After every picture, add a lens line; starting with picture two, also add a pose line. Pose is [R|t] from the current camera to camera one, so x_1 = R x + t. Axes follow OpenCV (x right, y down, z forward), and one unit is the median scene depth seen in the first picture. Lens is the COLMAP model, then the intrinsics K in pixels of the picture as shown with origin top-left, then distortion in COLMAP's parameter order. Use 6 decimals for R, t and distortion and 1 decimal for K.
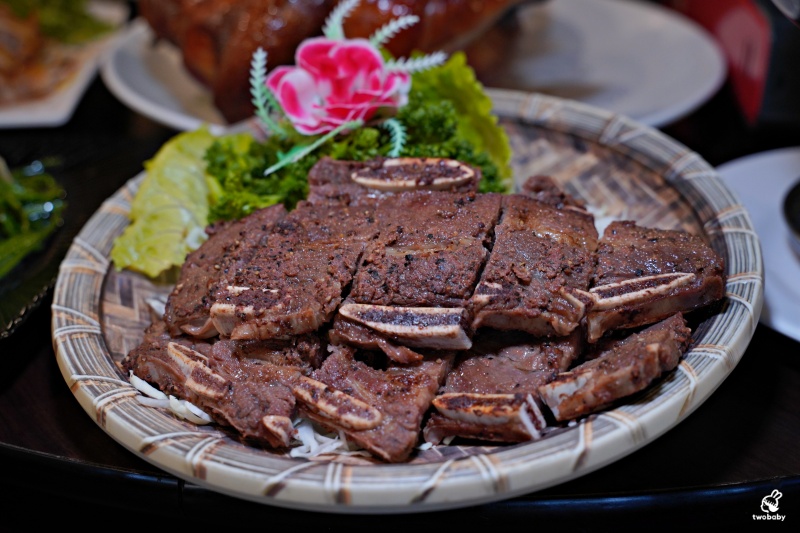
lens RADIAL K [[1121.9, 0, 404.7], [0, 1121.9, 269.7], [0, 0, 1]] dist [0.006726, 0.000000]
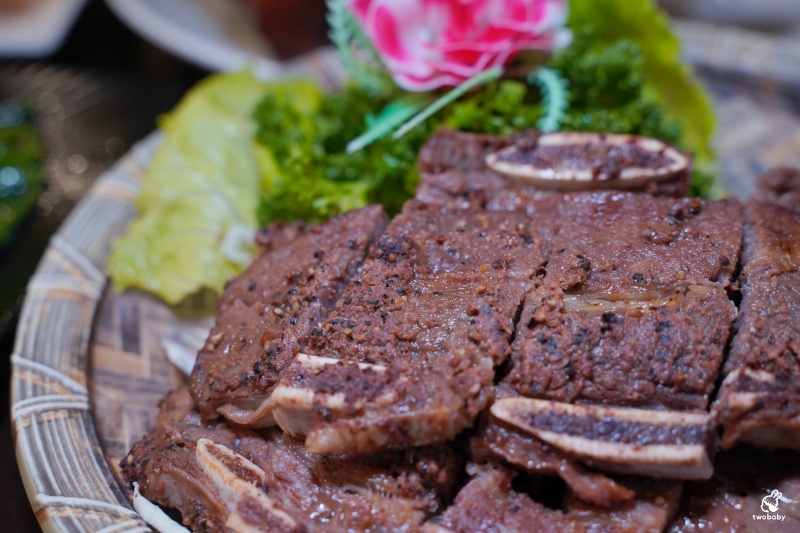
lens RADIAL K [[1121.9, 0, 394.0], [0, 1121.9, 264.1], [0, 0, 1]] dist [0.006726, 0.000000]
pose [[0.999427, 0.030543, -0.014612, -0.095818], [-0.029451, 0.997118, 0.069917, -0.072824], [0.016705, -0.069447, 0.997446, 0.392320]]
